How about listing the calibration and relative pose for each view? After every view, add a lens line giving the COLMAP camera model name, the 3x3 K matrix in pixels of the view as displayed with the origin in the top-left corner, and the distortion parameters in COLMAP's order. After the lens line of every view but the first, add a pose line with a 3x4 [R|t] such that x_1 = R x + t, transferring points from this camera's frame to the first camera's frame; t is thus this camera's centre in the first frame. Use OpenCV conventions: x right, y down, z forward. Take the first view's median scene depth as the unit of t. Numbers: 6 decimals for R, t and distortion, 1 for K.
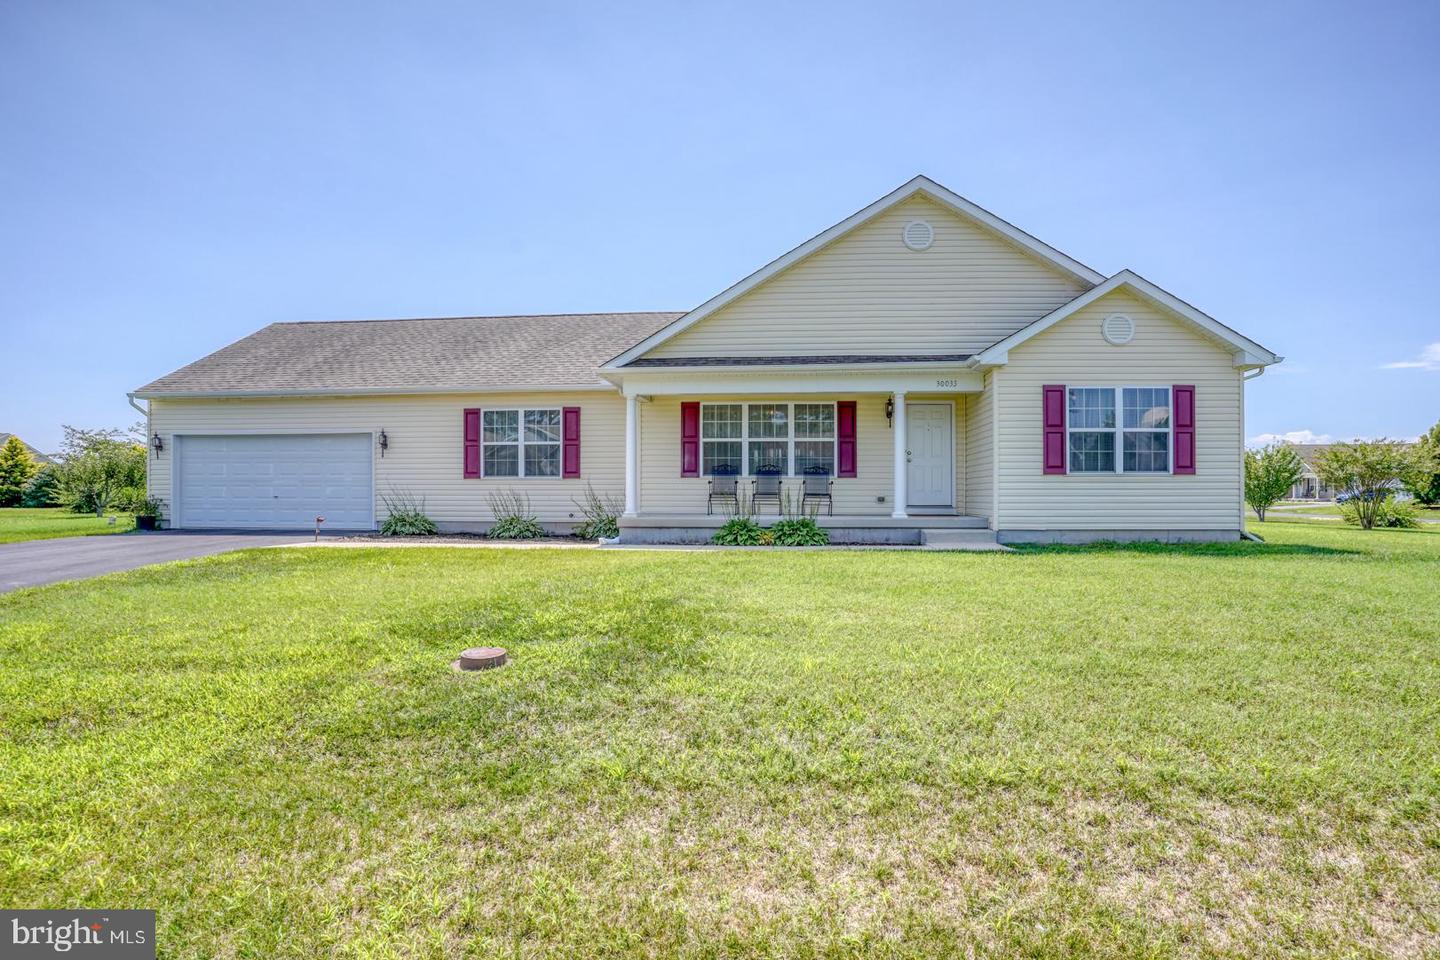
lens RADIAL K [[719.1, 0, 728.5], [0, 719.1, 475.8], [0, 0, 1]] dist [-0.064458, 0.023691]
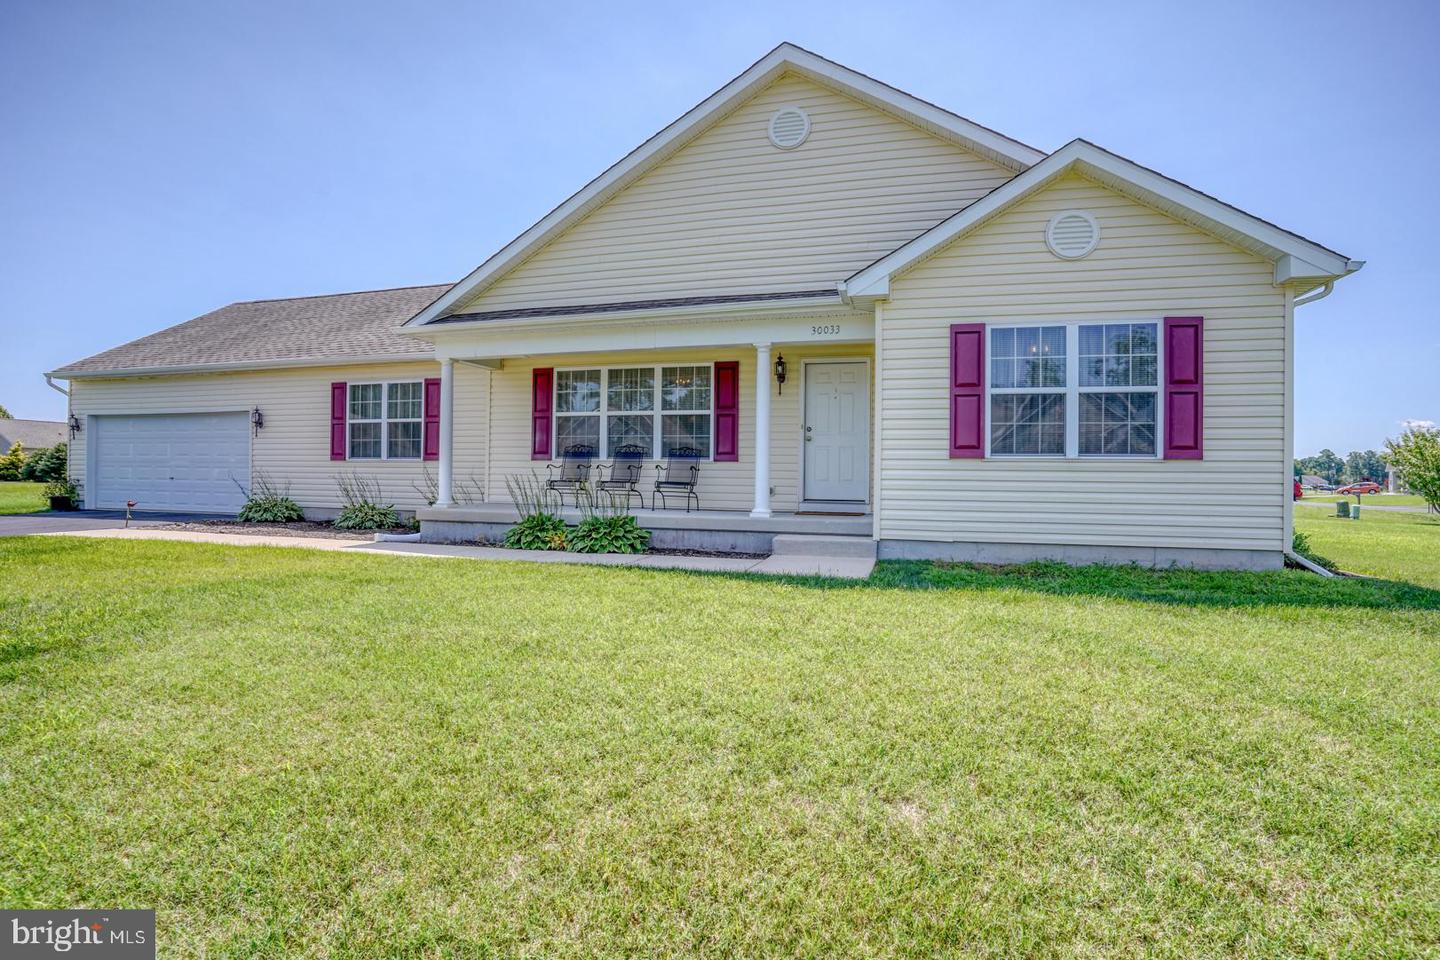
lens RADIAL K [[719.1, 0, 710.3], [0, 719.1, 460.5], [0, 0, 1]] dist [-0.064458, 0.023691]
pose [[0.976714, 0.005831, -0.214467, 0.310479], [-0.006293, 0.999979, -0.001472, 0.002185], [0.214454, 0.002787, 0.976730, 0.250885]]
